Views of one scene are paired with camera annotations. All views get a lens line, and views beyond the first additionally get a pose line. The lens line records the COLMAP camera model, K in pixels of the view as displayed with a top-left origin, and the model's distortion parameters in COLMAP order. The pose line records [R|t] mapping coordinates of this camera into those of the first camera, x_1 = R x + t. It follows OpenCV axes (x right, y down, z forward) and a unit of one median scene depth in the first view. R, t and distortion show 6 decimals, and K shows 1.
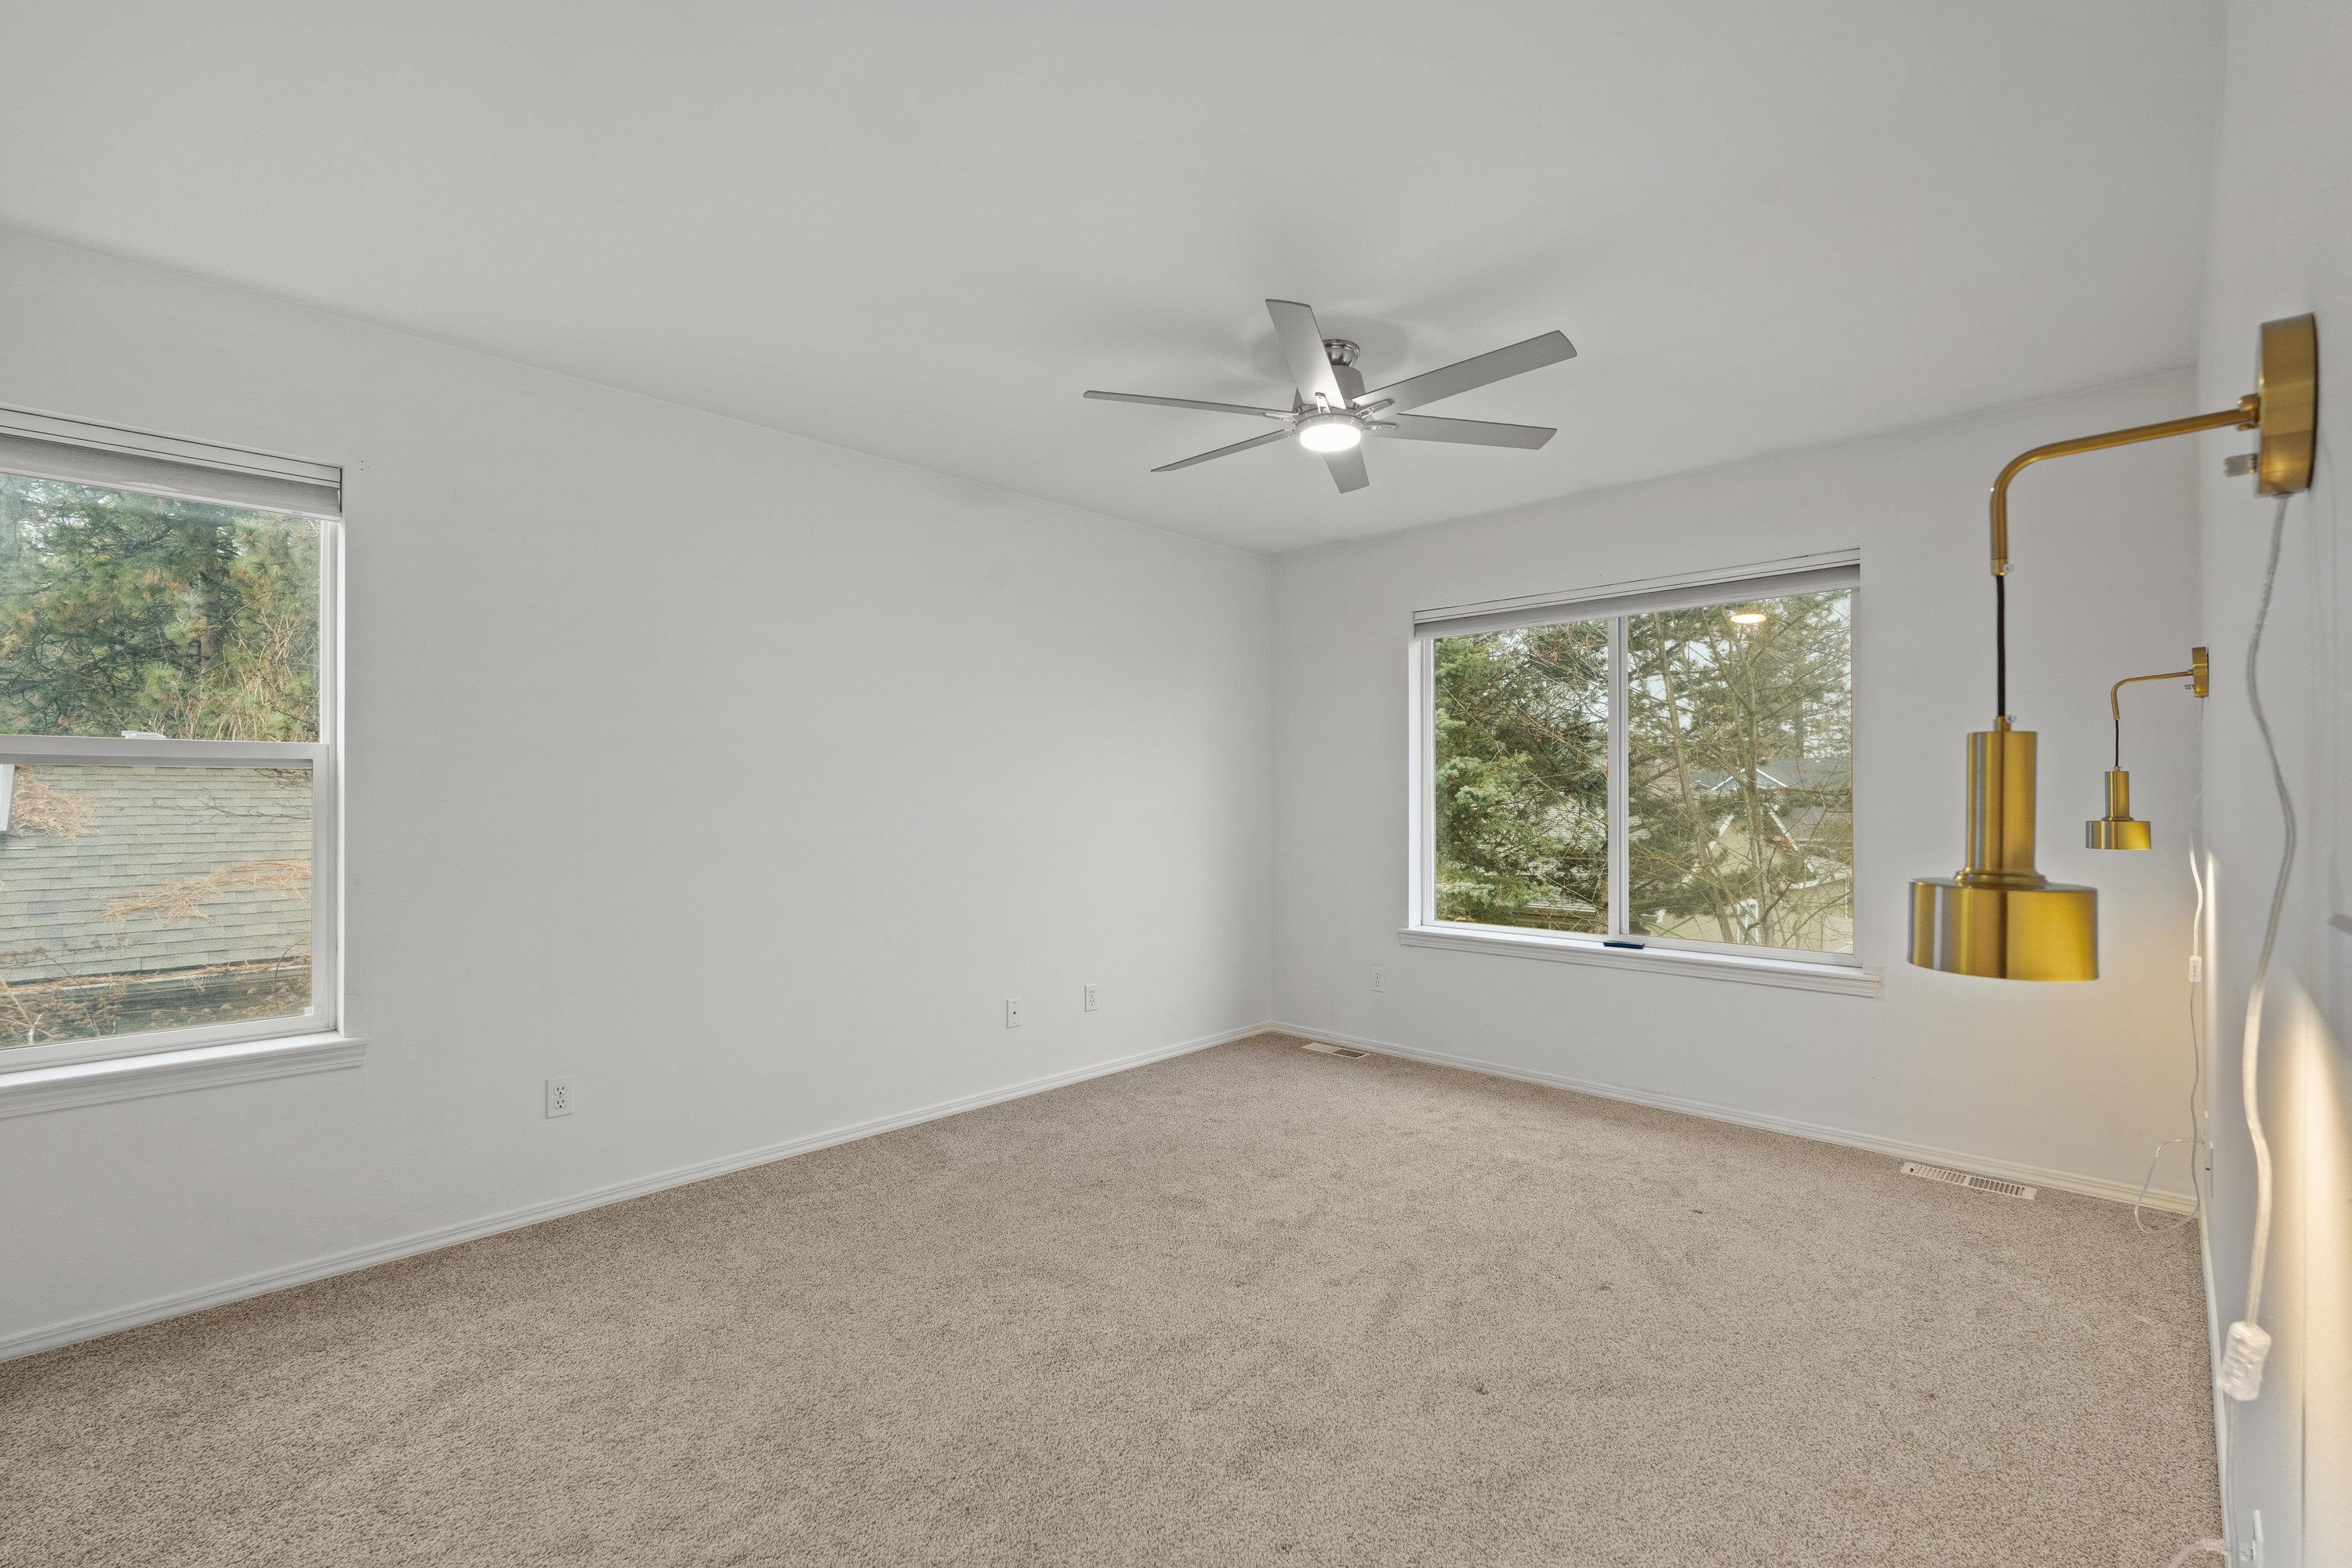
lens RADIAL K [[1033.0, 0, 1182.7], [0, 1033.0, 803.0], [0, 0, 1]] dist [-0.007888, 0.000468]
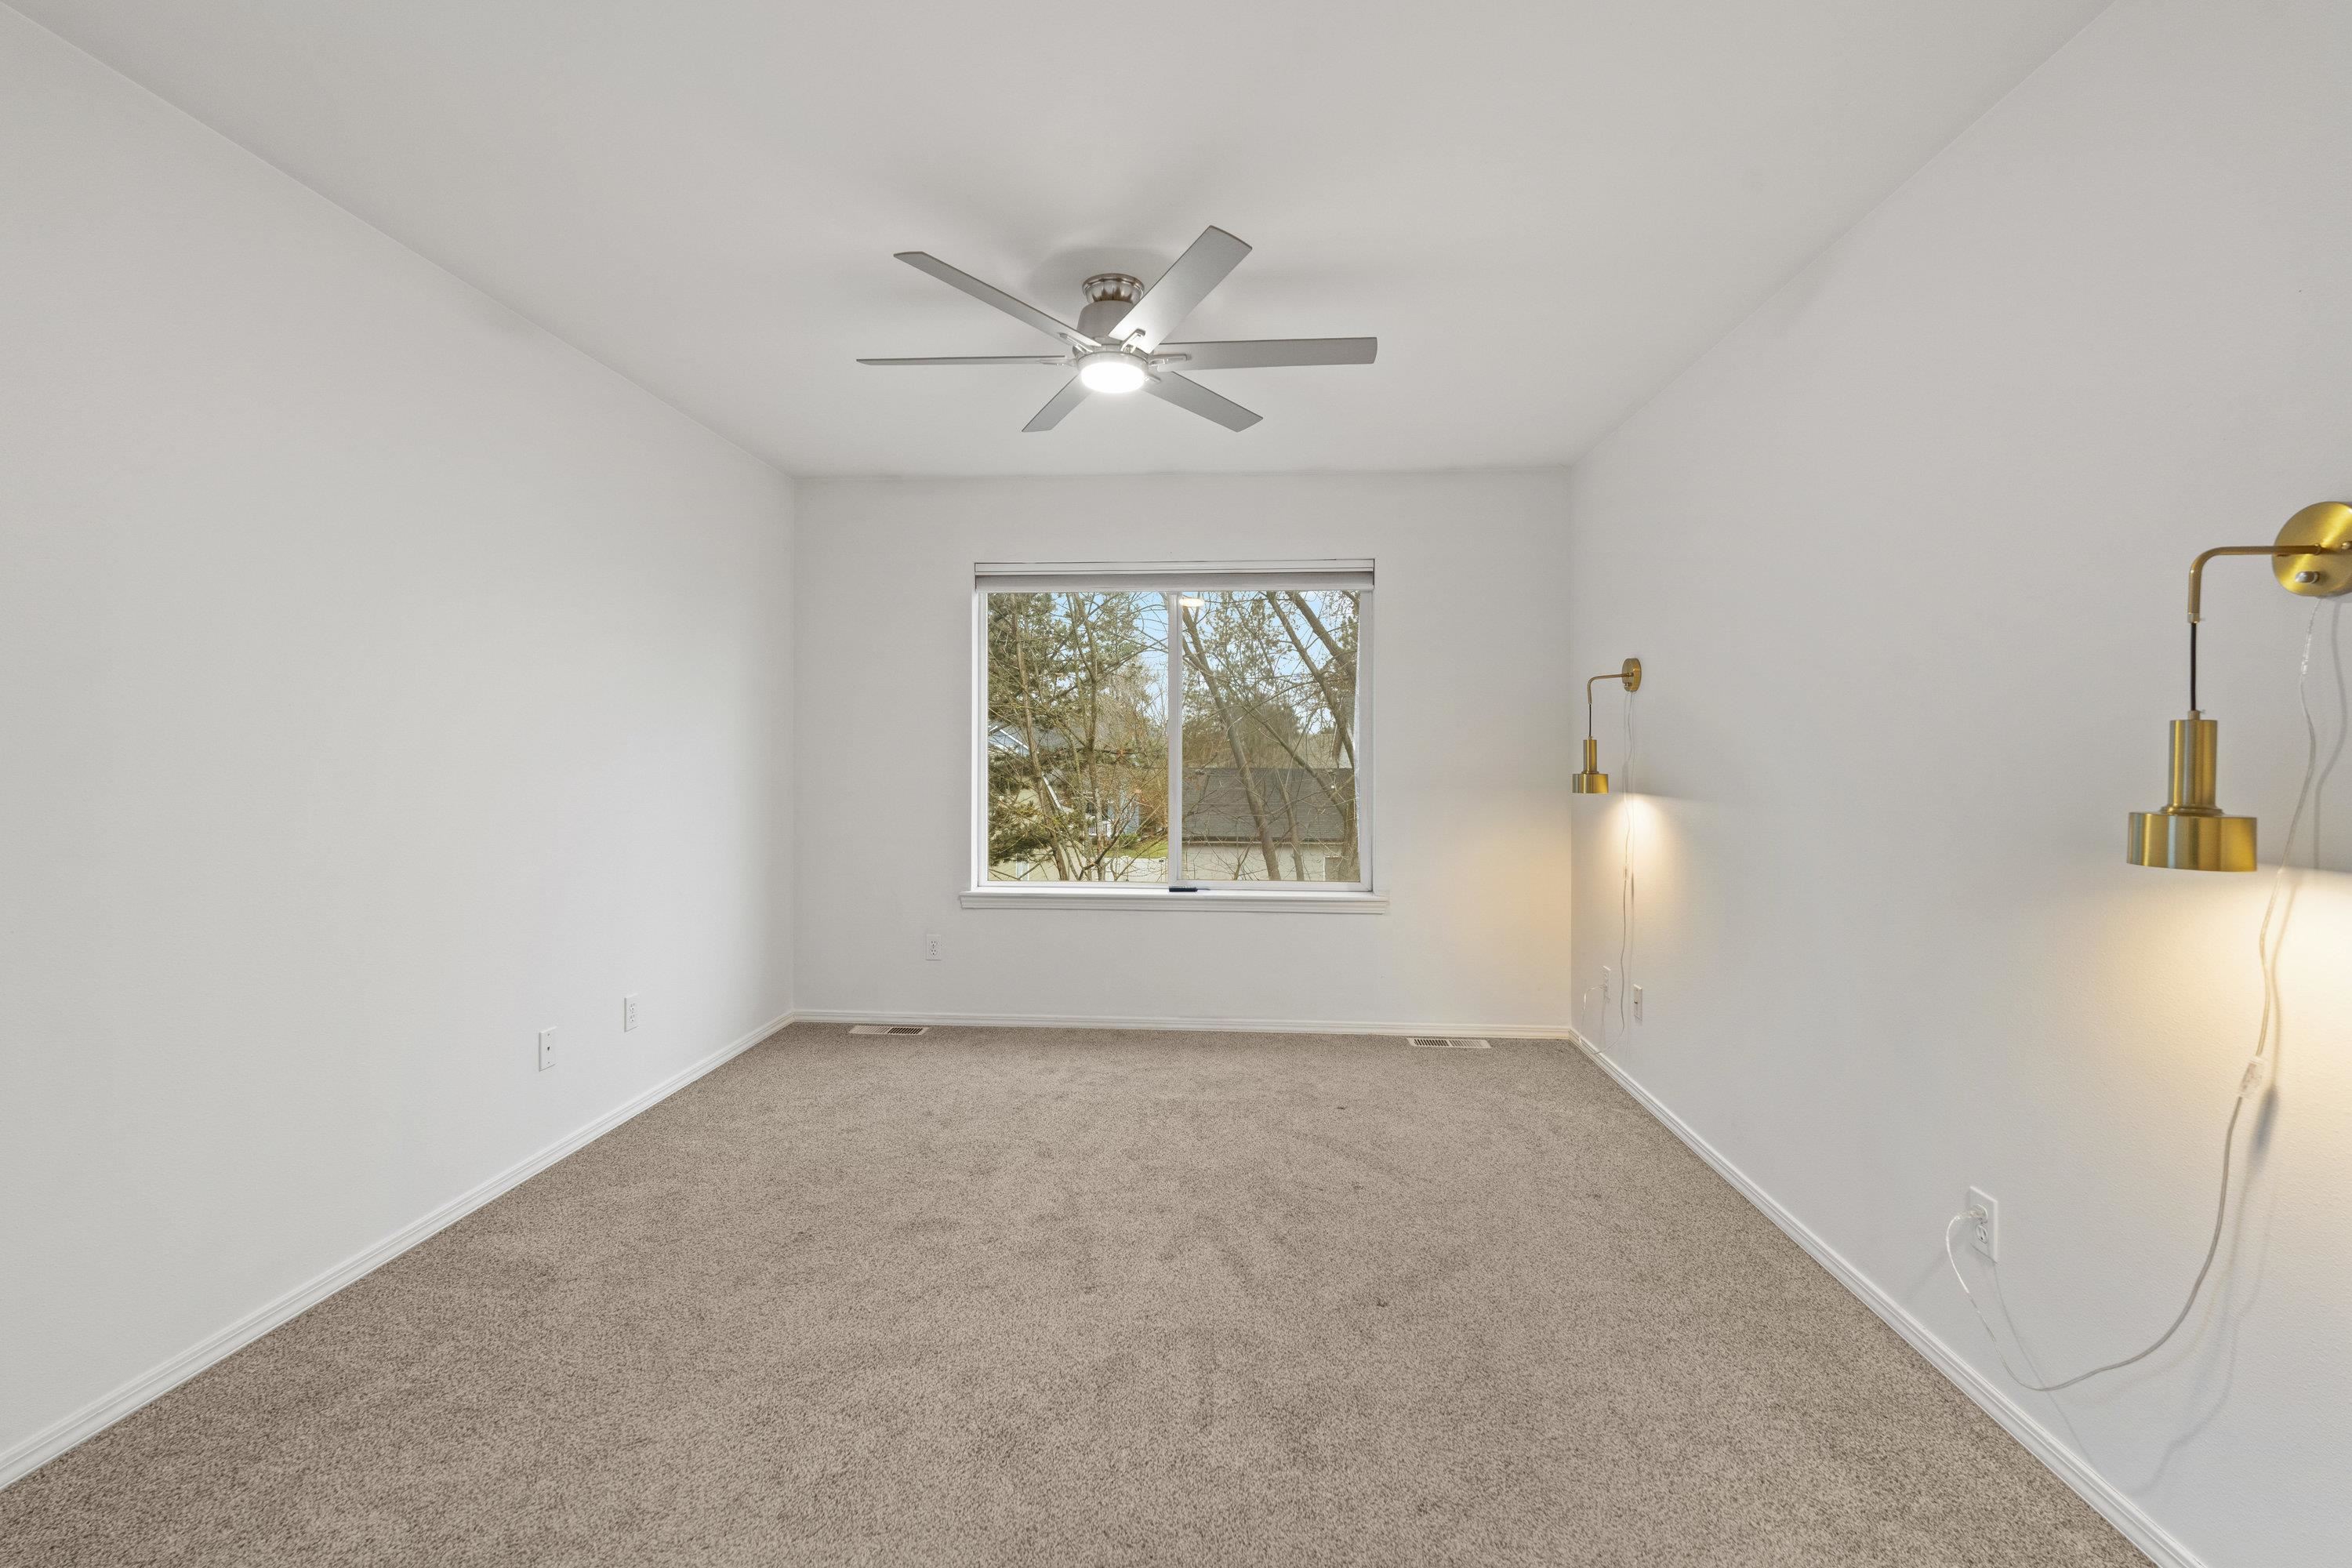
lens RADIAL K [[1033.0, 0, 1170.4], [0, 1033.0, 765.8], [0, 0, 1]] dist [-0.007888, 0.000468]
pose [[0.763420, -0.001594, 0.645900, -0.415356], [-0.001906, 0.999987, 0.004720, -0.000311], [-0.645899, -0.004834, 0.763407, 0.227845]]
